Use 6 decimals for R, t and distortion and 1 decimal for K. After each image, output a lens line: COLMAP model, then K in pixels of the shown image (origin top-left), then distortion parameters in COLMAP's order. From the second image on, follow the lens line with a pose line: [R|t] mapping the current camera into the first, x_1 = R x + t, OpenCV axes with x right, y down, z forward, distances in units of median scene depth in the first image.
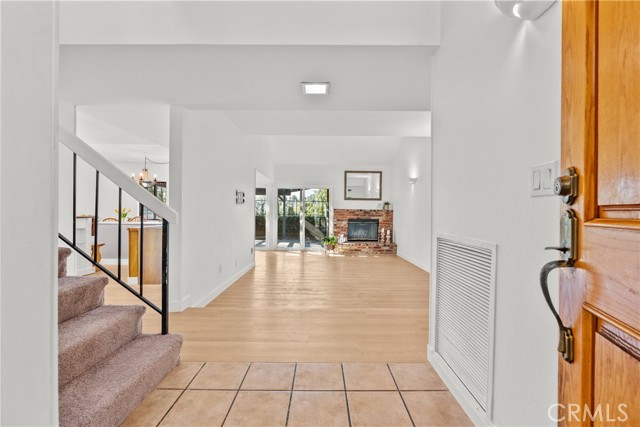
lens RADIAL K [[295.0, 0, 317.5], [0, 295.0, 213.8], [0, 0, 1]] dist [0.002860, 0.001447]
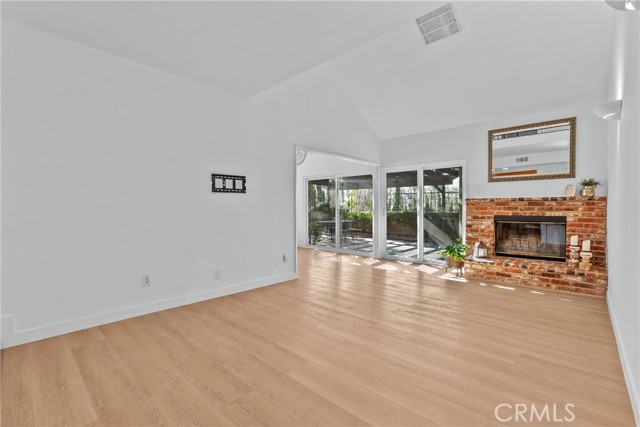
lens RADIAL K [[295.0, 0, 321.7], [0, 295.0, 212.9], [0, 0, 1]] dist [0.002860, 0.001447]
pose [[0.744730, -0.003573, -0.667356, 0.232574], [0.003670, 0.999992, -0.001258, 0.011569], [0.667356, -0.001513, 0.744737, 0.369796]]
